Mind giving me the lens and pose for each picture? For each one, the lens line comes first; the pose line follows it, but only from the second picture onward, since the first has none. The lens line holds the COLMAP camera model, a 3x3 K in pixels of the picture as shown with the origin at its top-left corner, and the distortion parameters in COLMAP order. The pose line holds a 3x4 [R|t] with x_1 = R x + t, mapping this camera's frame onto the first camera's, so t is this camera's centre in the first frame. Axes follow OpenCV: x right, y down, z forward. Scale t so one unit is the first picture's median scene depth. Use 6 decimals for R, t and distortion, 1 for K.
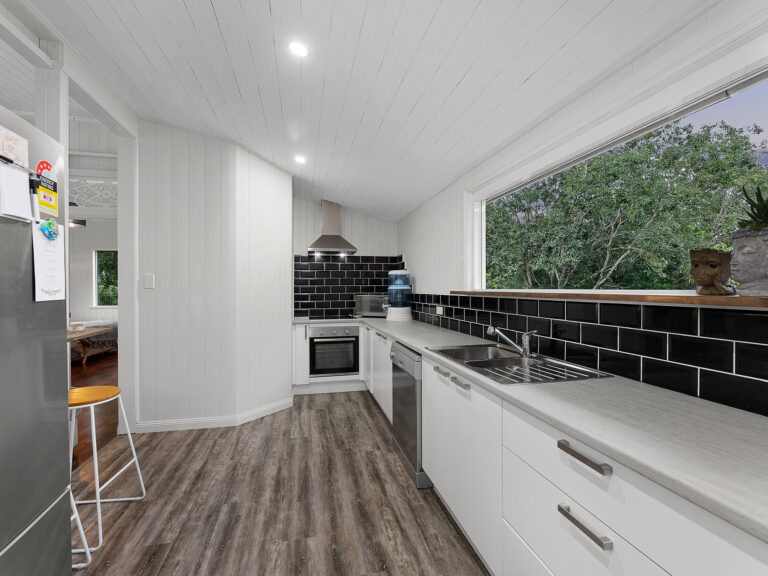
lens RADIAL K [[349.8, 0, 384.0], [0, 349.8, 288.0], [0, 0, 1]] dist [-0.003465, -0.000312]
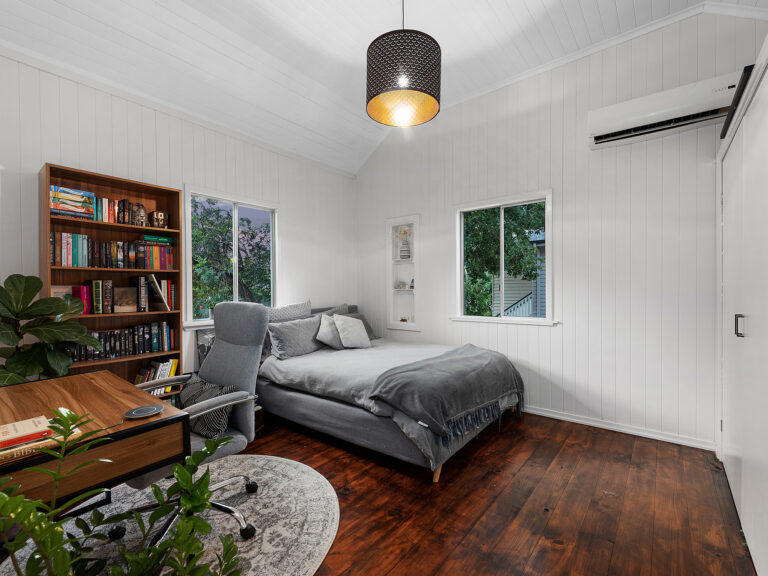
lens RADIAL K [[349.8, 0, 384.0], [0, 349.8, 288.0], [0, 0, 1]] dist [-0.003465, -0.000312]
pose [[0.618197, -0.001216, -0.786023, -0.400454], [-0.005232, 0.999970, -0.005662, -0.002095], [0.786006, 0.007613, 0.618172, 0.484056]]
